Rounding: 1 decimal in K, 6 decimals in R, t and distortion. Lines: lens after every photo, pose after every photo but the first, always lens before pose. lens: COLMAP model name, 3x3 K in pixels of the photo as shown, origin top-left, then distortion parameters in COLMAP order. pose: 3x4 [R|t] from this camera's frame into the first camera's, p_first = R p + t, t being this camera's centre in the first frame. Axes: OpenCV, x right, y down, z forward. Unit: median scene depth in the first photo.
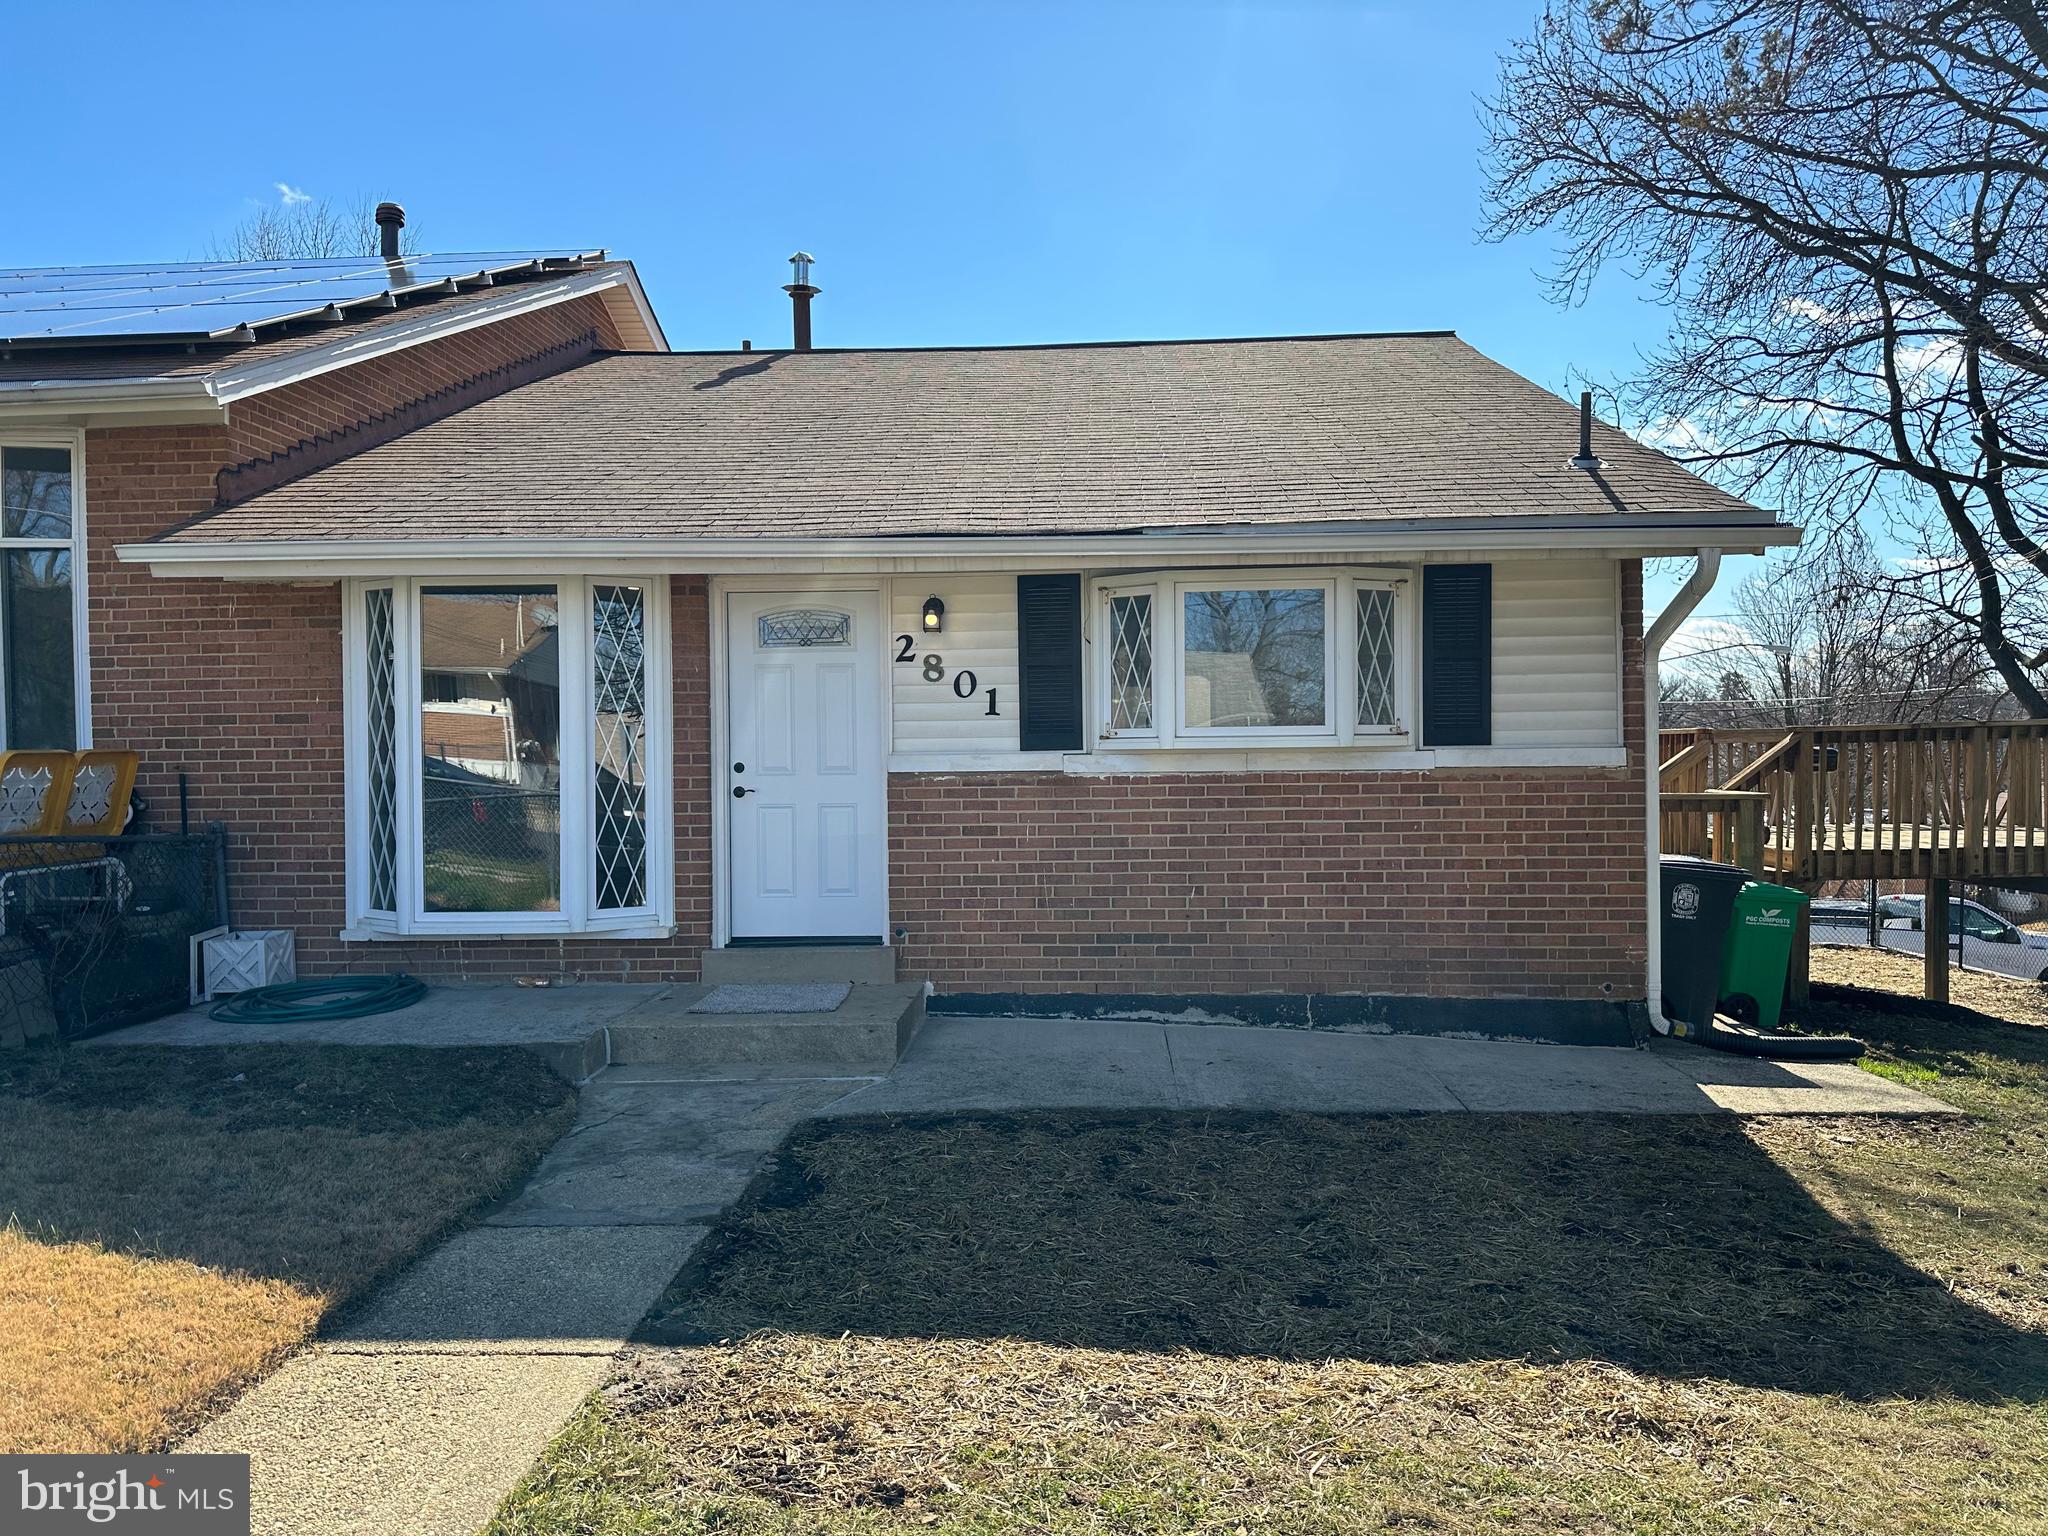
lens RADIAL K [[1432.1, 0, 1024.0], [0, 1432.1, 768.0], [0, 0, 1]] dist [0.154497, -0.243546]
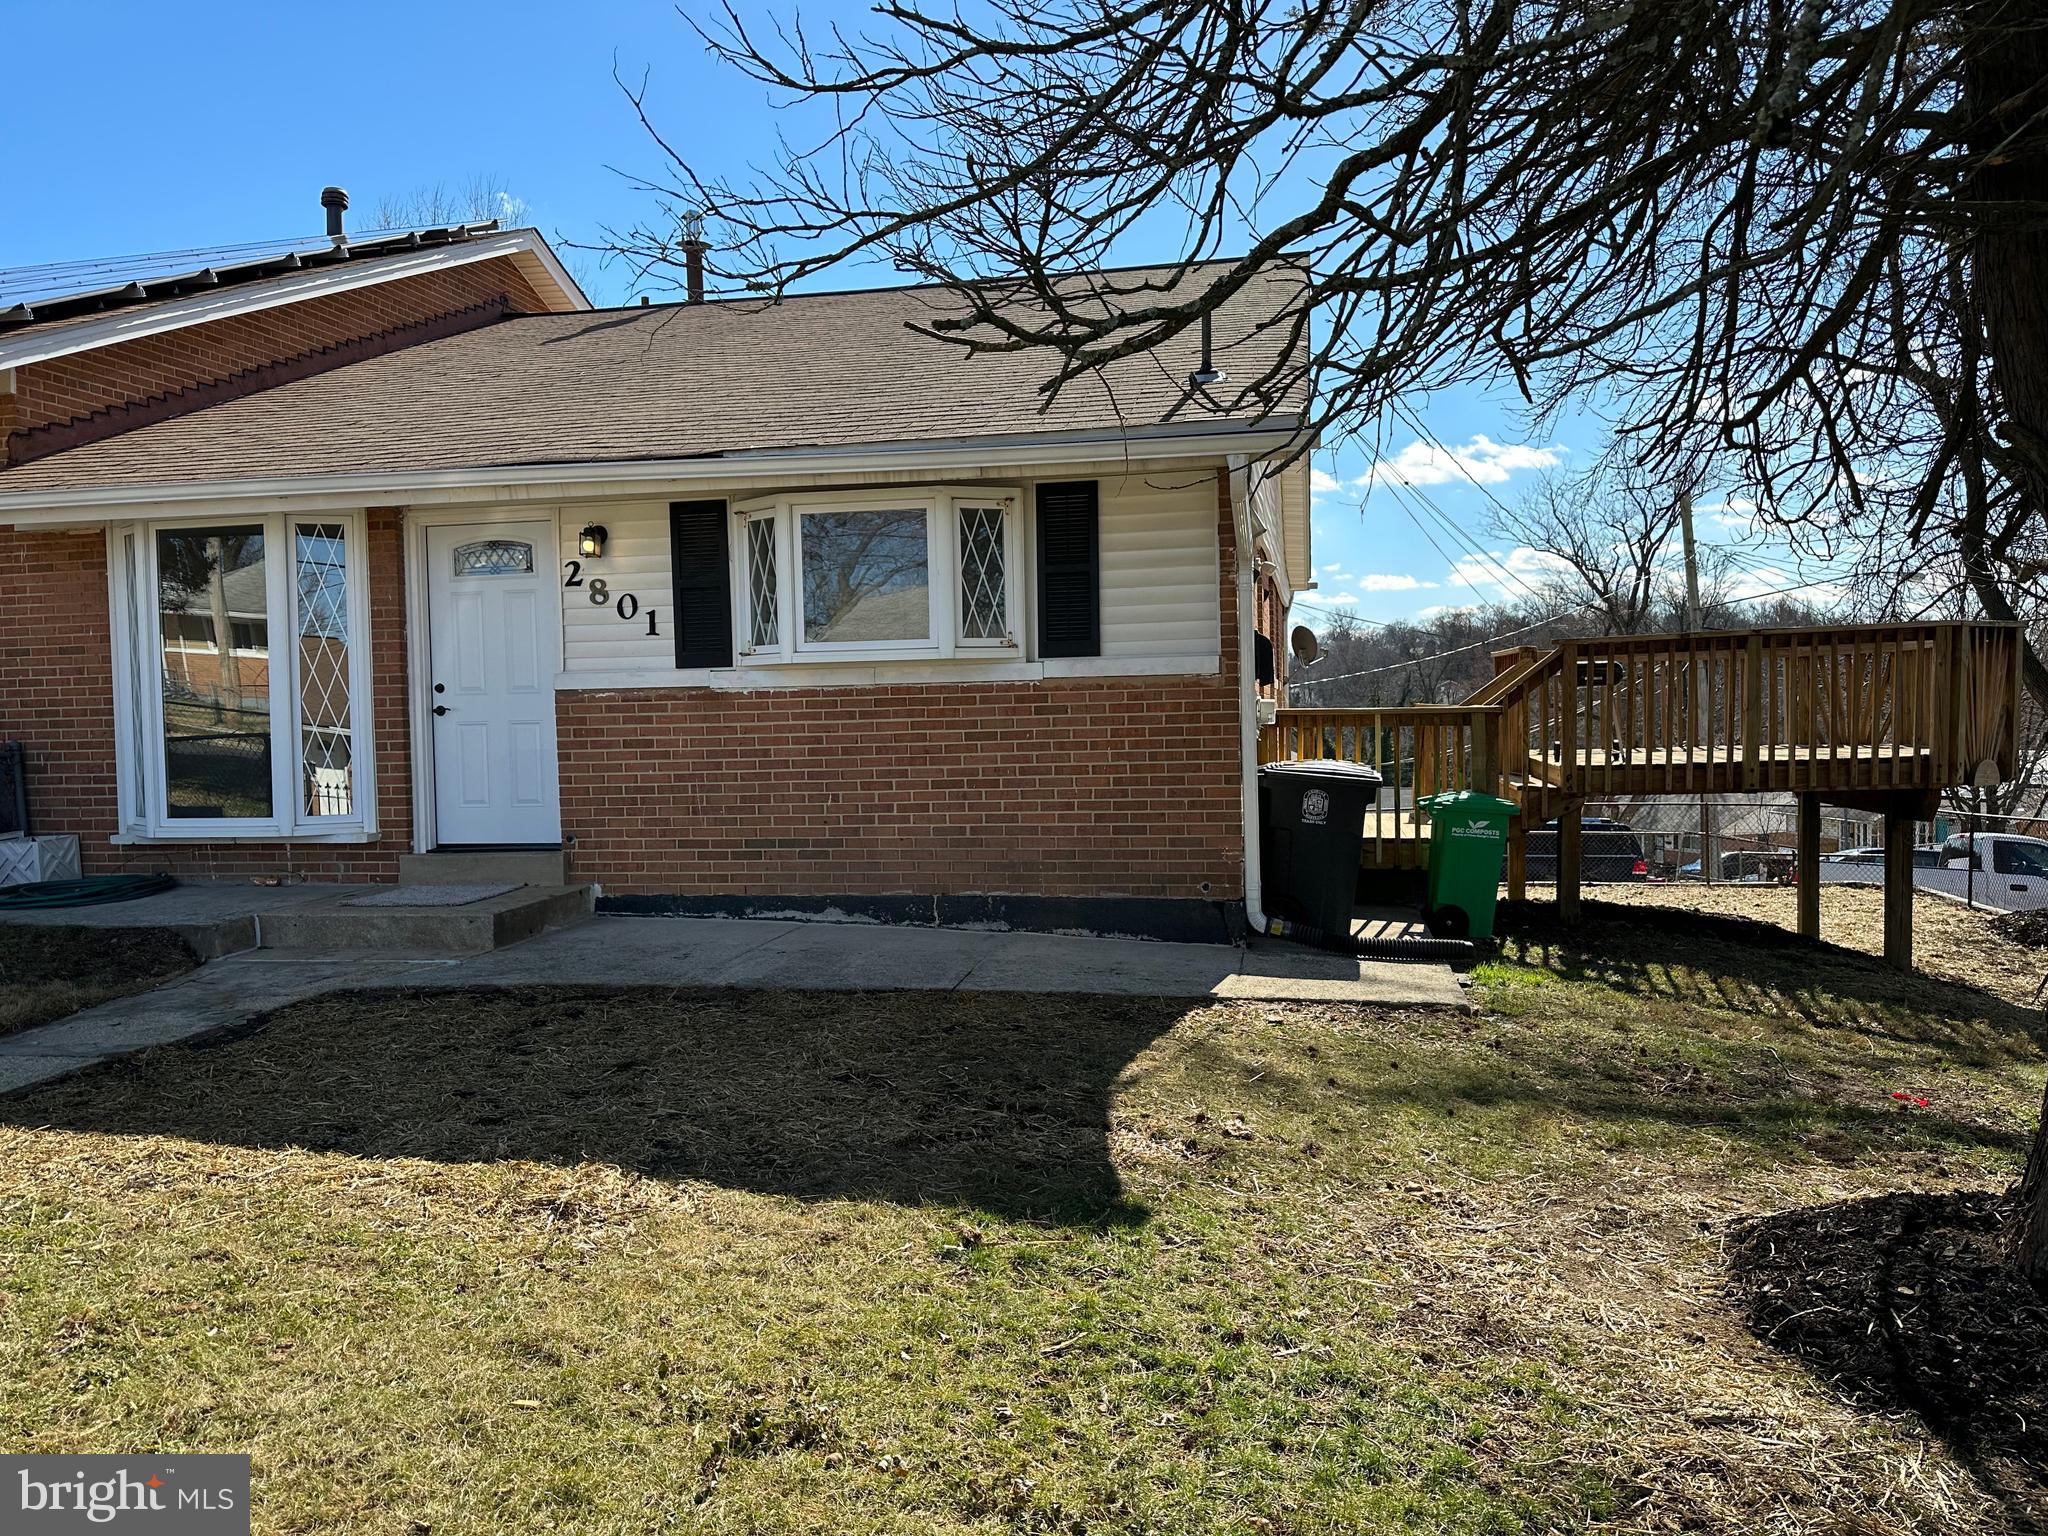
lens RADIAL K [[1432.1, 0, 1024.0], [0, 1432.1, 768.0], [0, 0, 1]] dist [0.154497, -0.243546]
pose [[0.989794, -0.006283, -0.142366, 0.409924], [0.010623, 0.999501, 0.029742, 0.033121], [0.142108, -0.030951, 0.989367, -0.027843]]
